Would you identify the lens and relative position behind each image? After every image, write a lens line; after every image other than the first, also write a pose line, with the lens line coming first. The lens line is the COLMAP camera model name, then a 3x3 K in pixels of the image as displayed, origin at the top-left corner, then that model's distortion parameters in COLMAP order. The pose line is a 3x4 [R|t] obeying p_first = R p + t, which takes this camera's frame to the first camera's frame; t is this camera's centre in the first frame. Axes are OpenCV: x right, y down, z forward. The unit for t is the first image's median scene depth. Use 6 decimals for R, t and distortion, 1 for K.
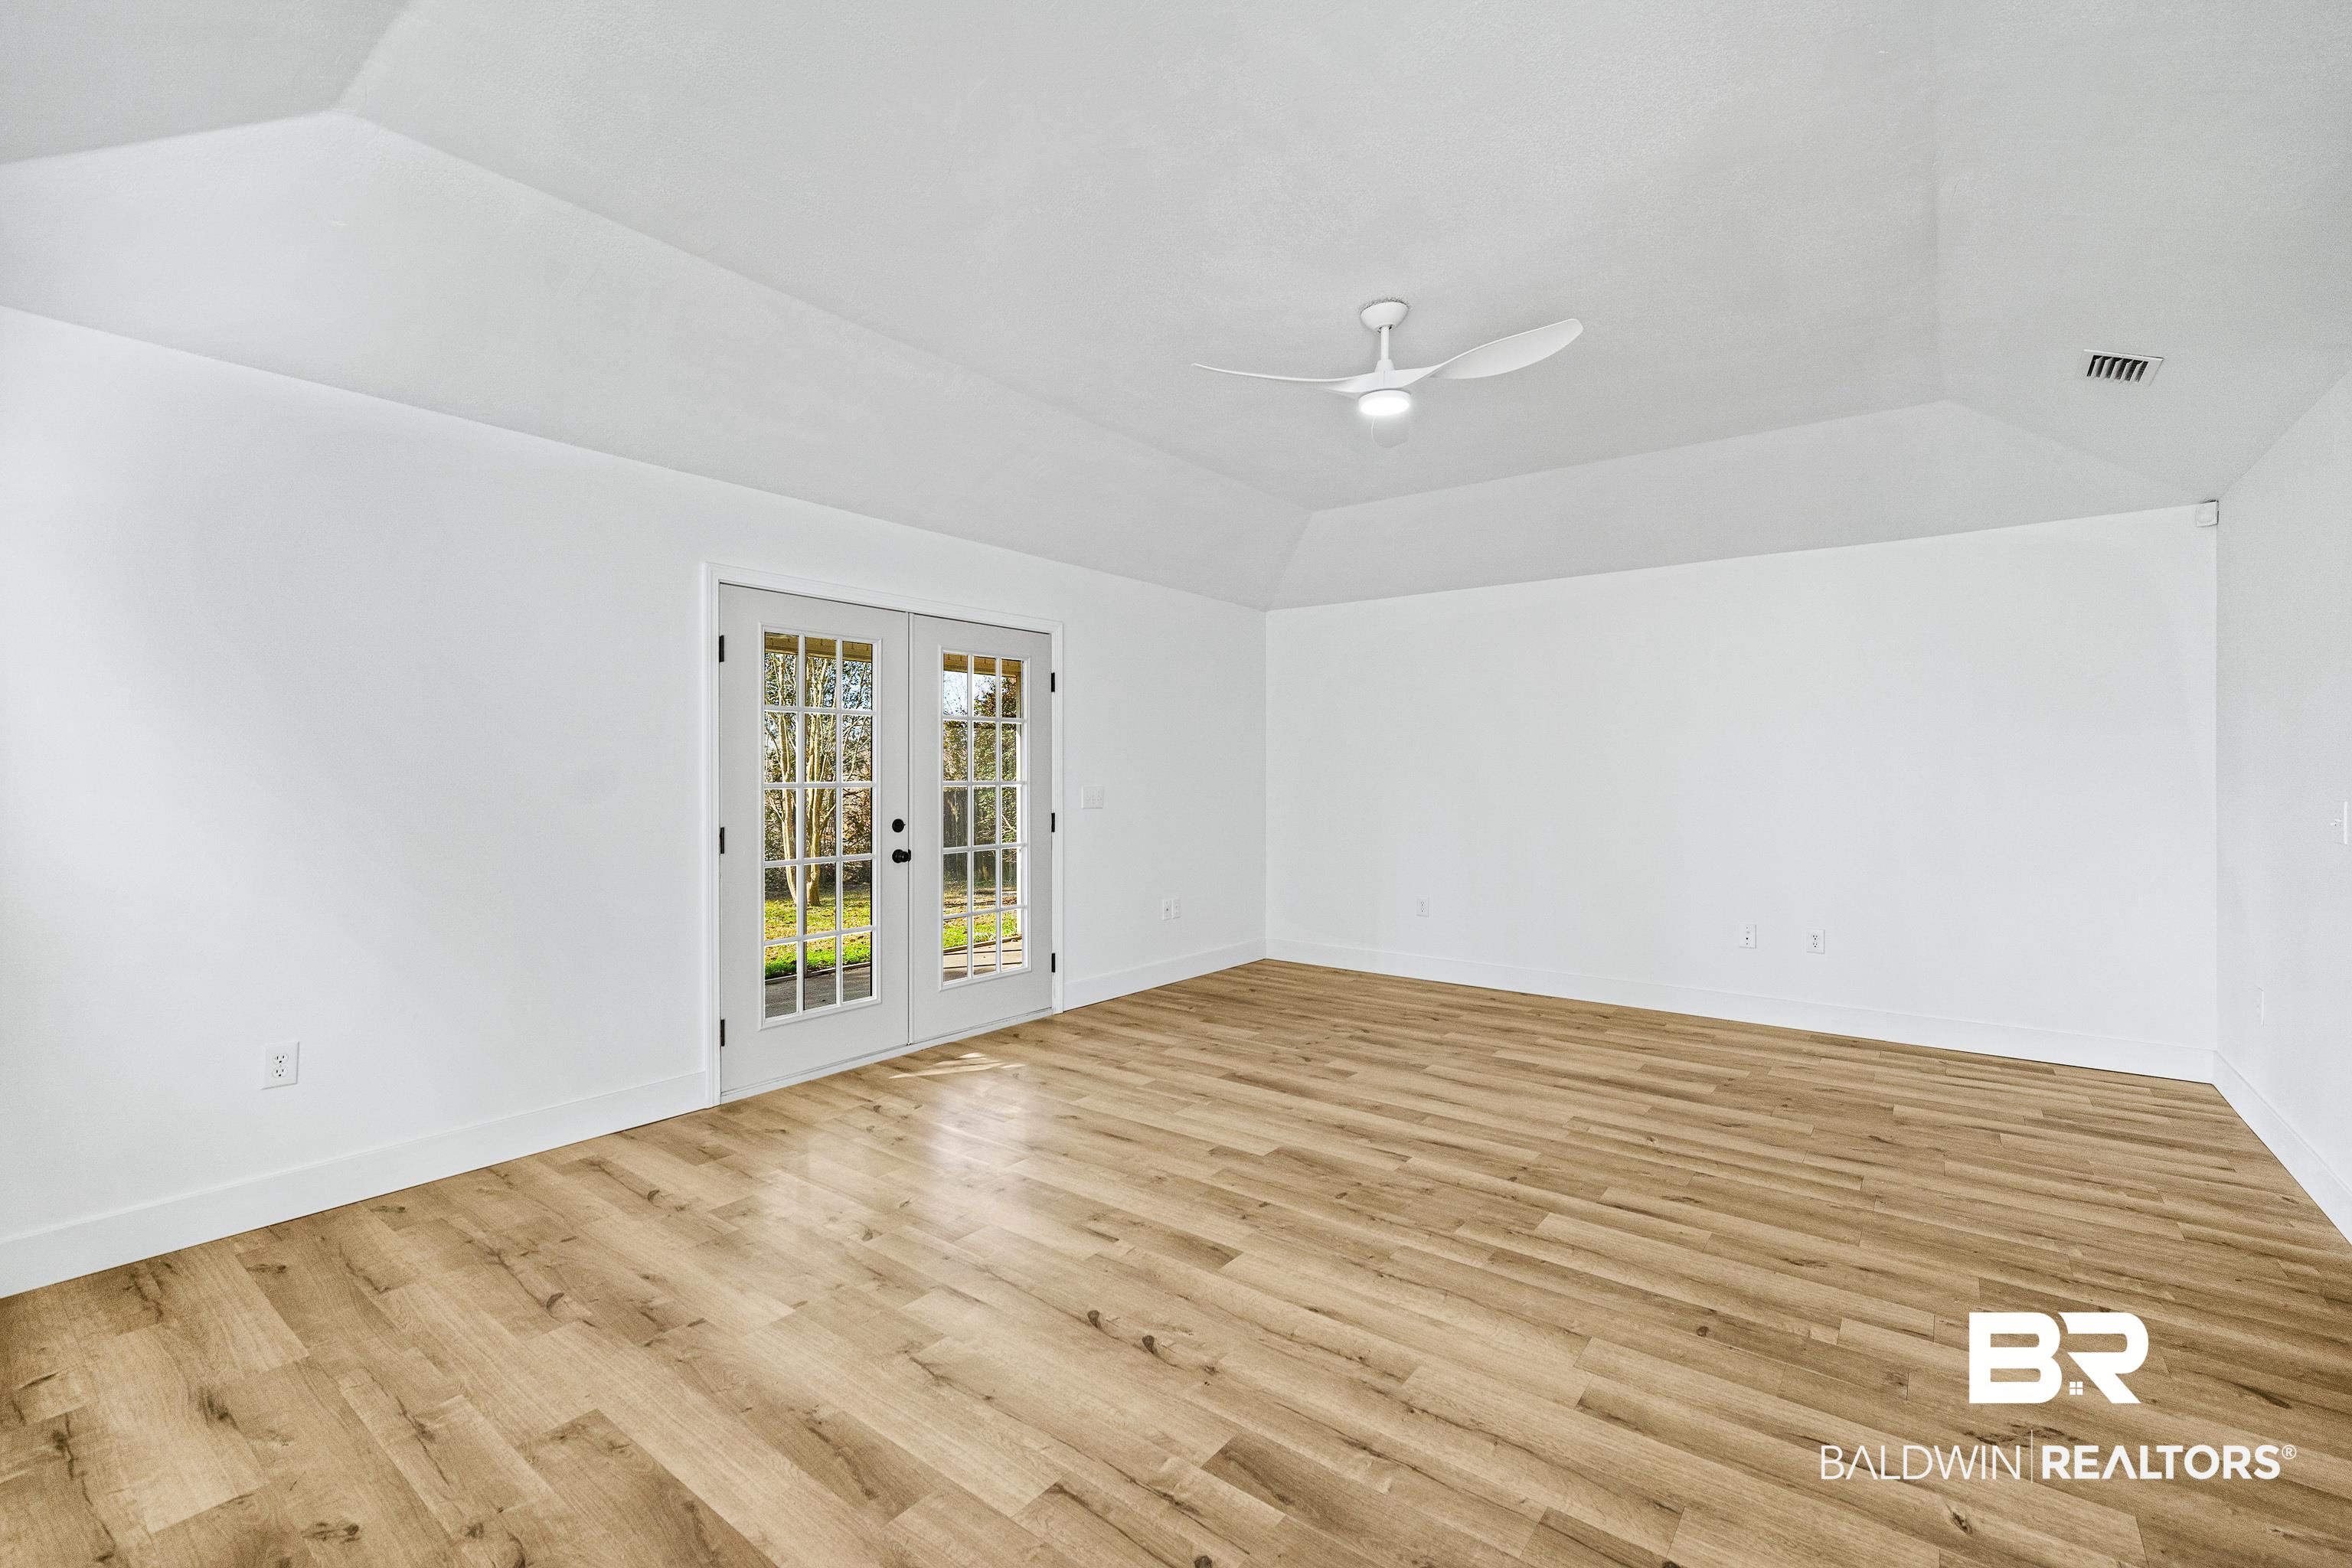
lens RADIAL K [[1014.0, 0, 1176.1], [0, 1014.0, 780.6], [0, 0, 1]] dist [0.002148, 0.000632]
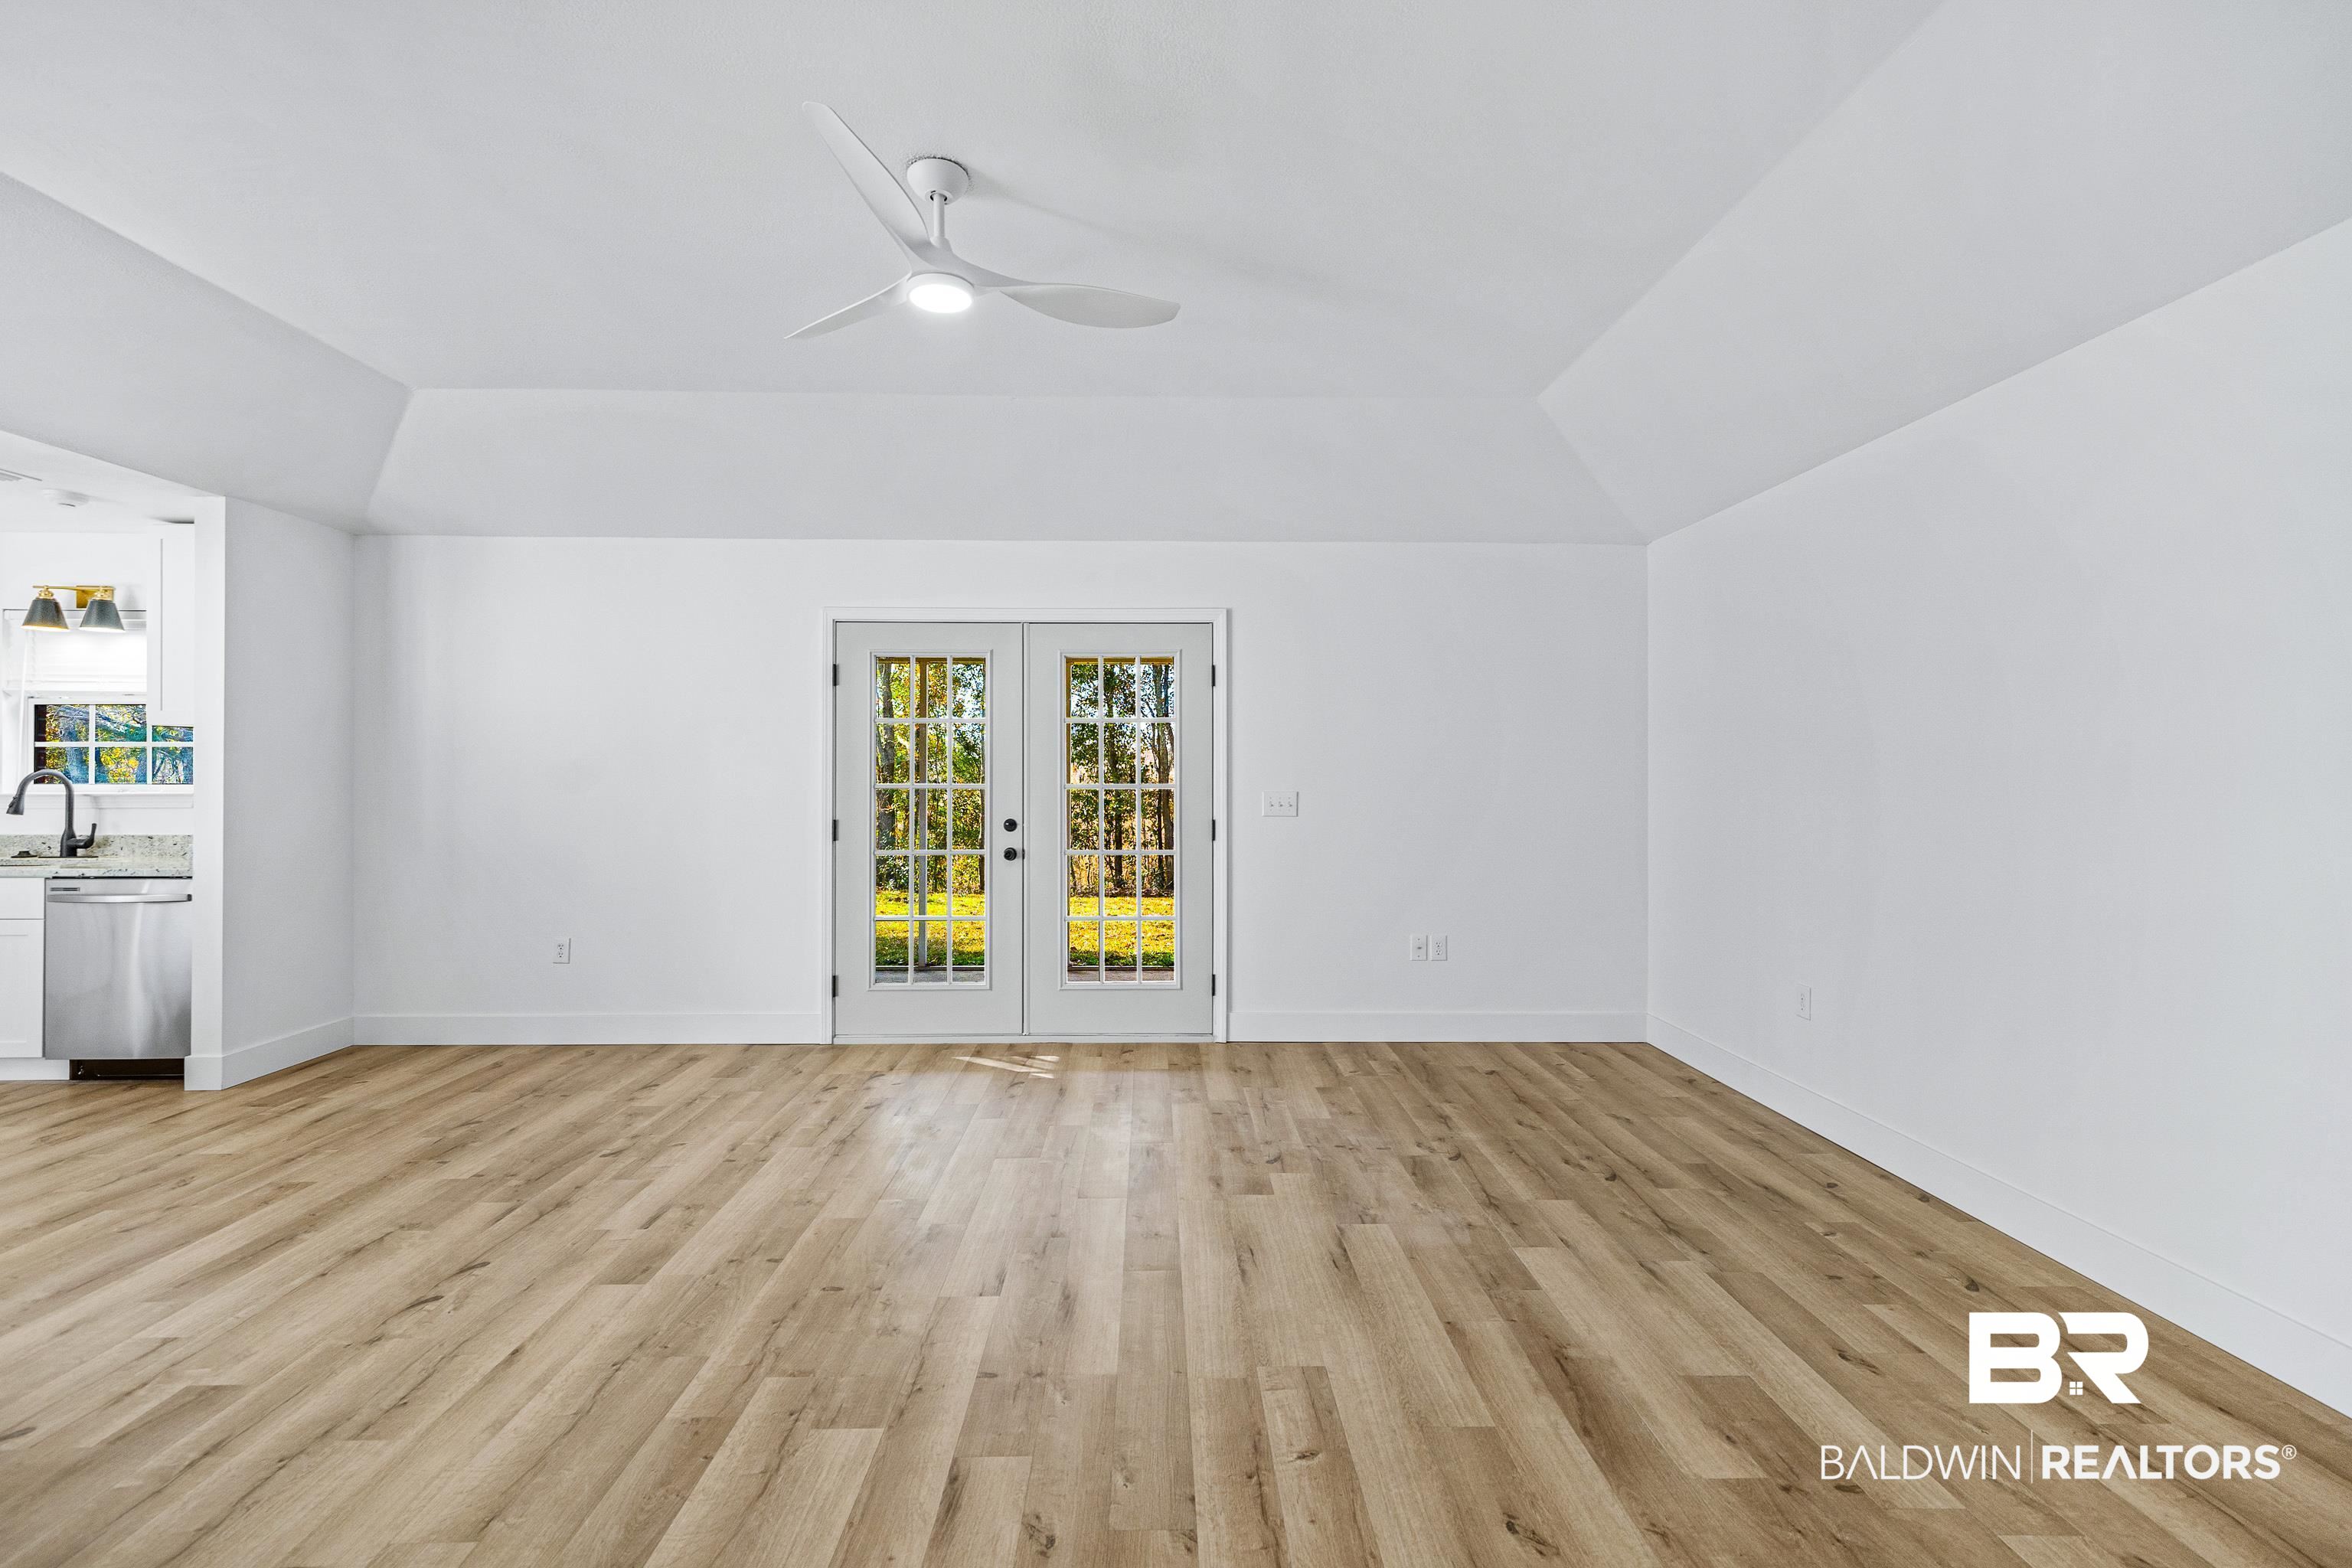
lens RADIAL K [[1014.0, 0, 1169.2], [0, 1014.0, 768.8], [0, 0, 1]] dist [0.002148, 0.000632]
pose [[0.621386, -0.005530, -0.783485, 0.790084], [-0.007348, 0.999890, -0.012885, -0.001730], [0.783470, 0.013763, 0.621277, 0.565270]]
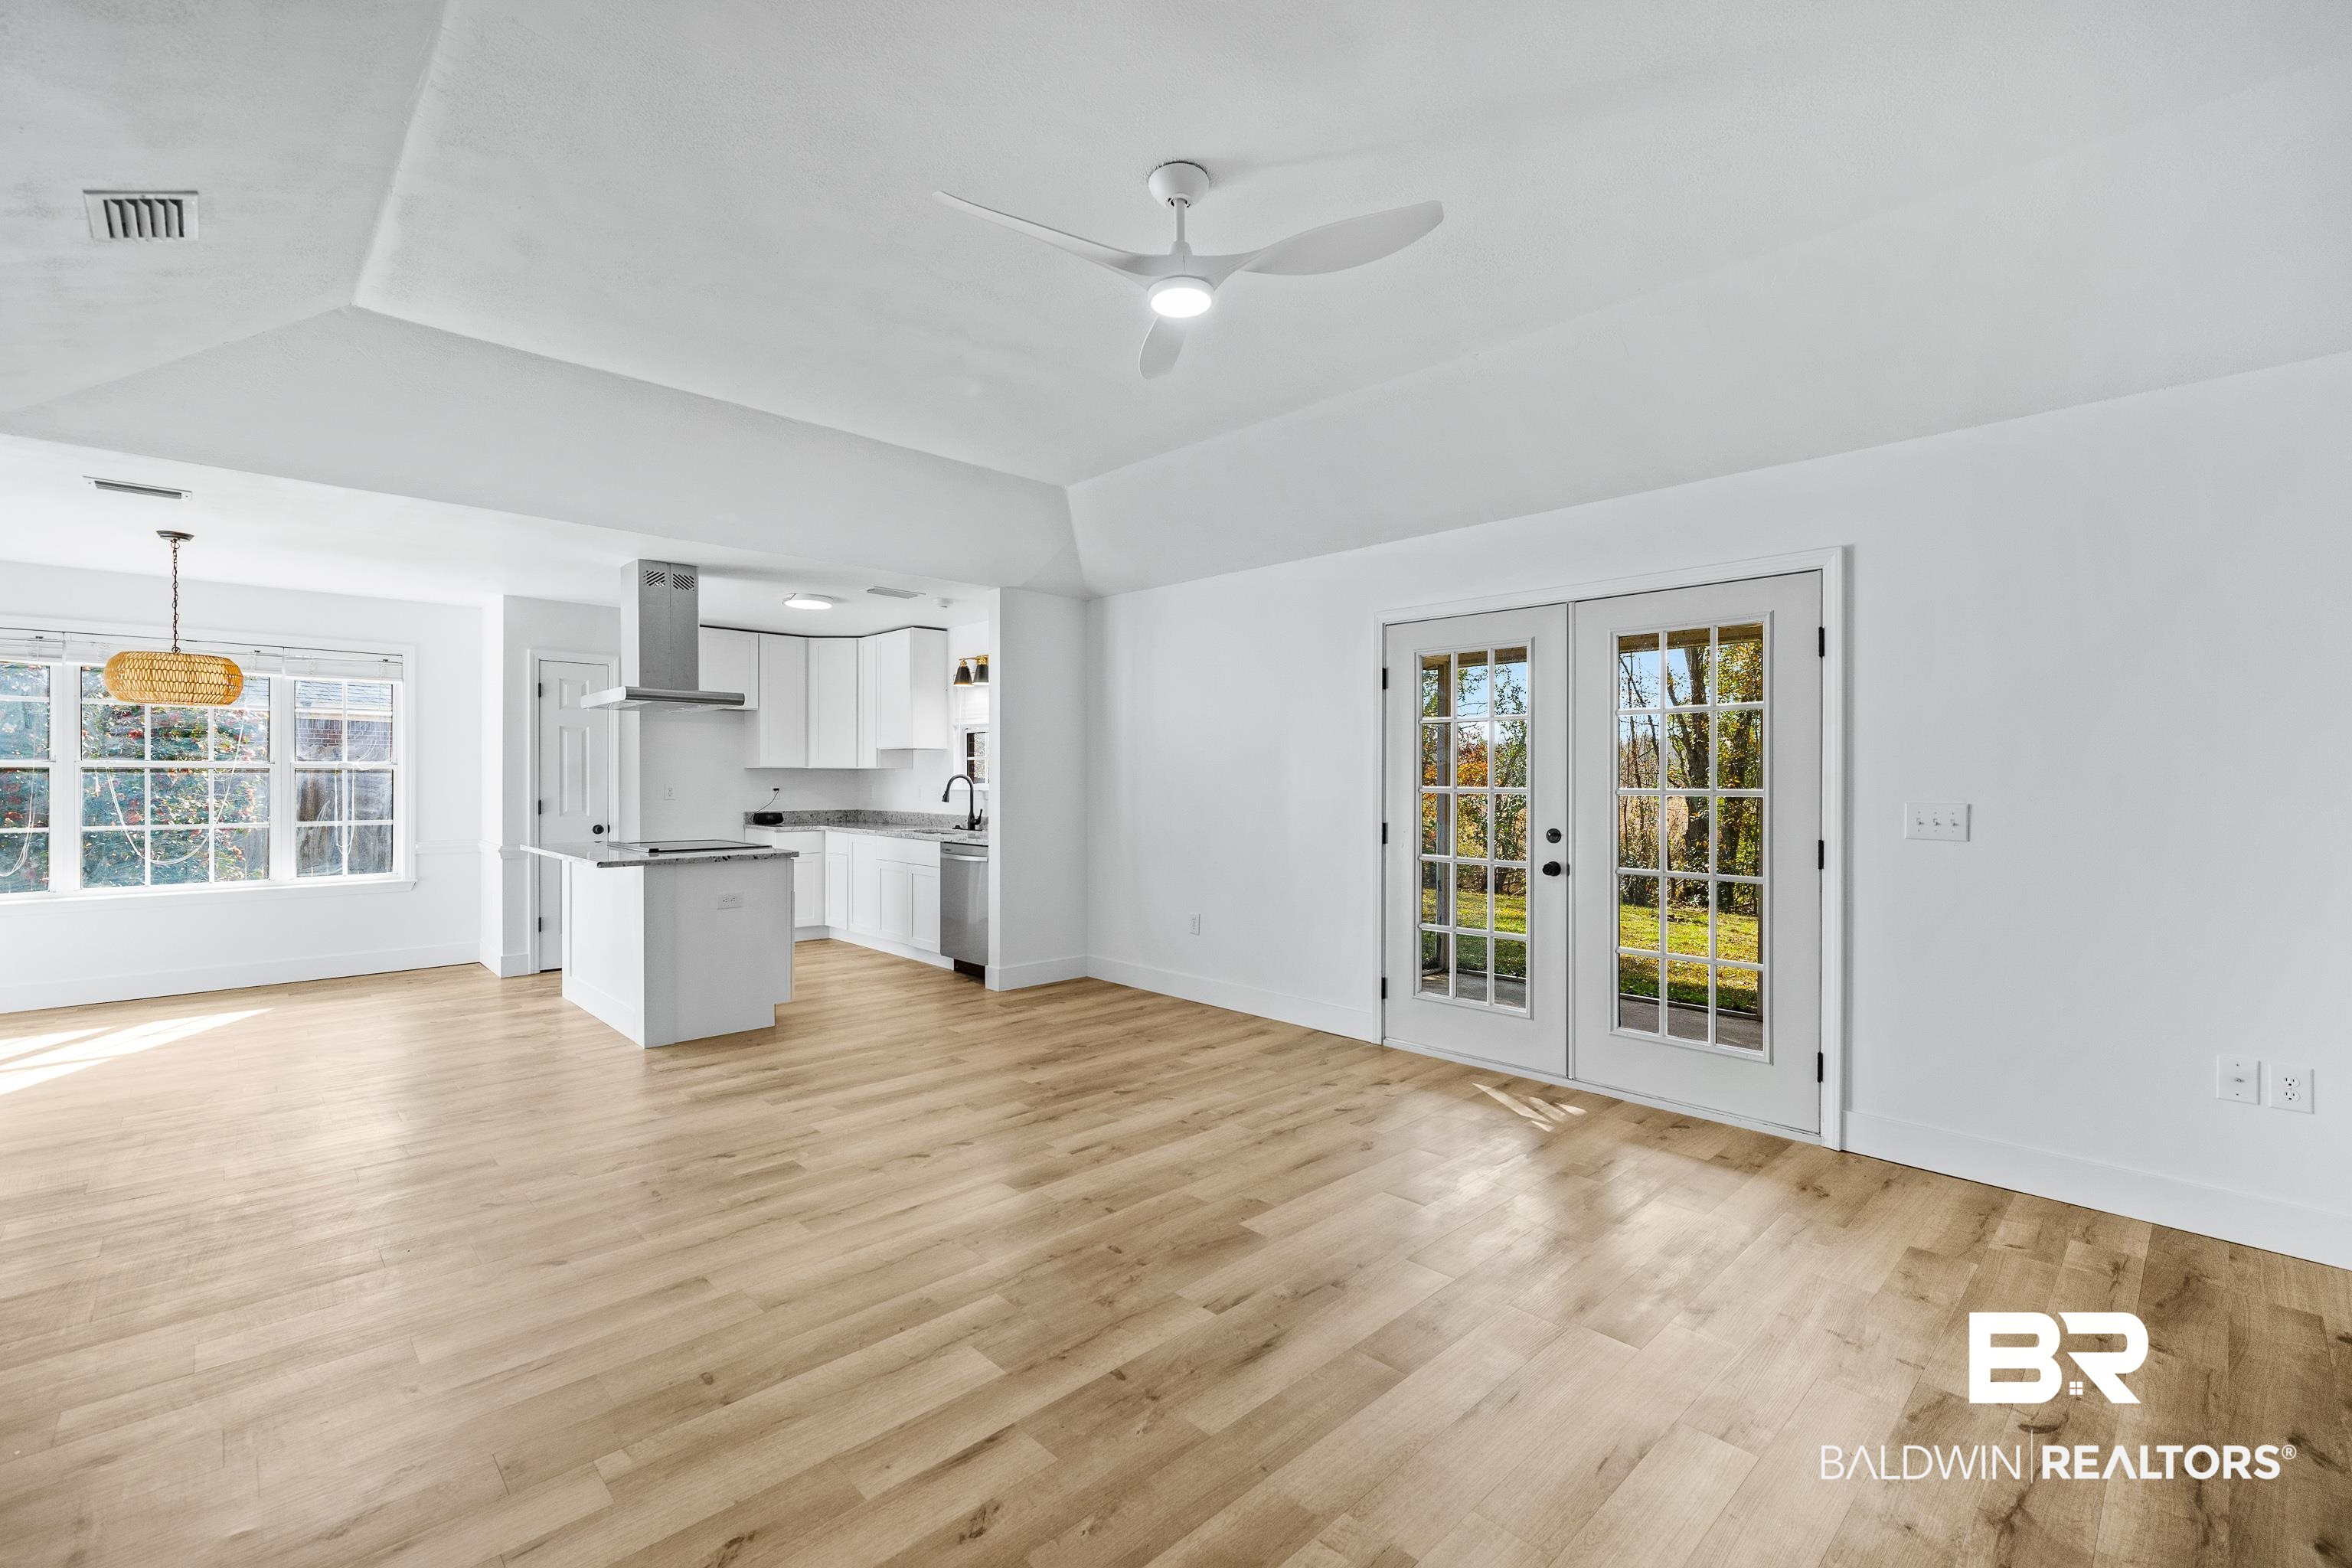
lens RADIAL K [[1014.0, 0, 1159.8], [0, 1014.0, 779.4], [0, 0, 1]] dist [0.002148, 0.000632]
pose [[-0.164317, 0.000214, -0.986408, 0.838871], [-0.011118, 0.999936, 0.002069, -0.005115], [0.986345, 0.011307, -0.164304, 0.956024]]
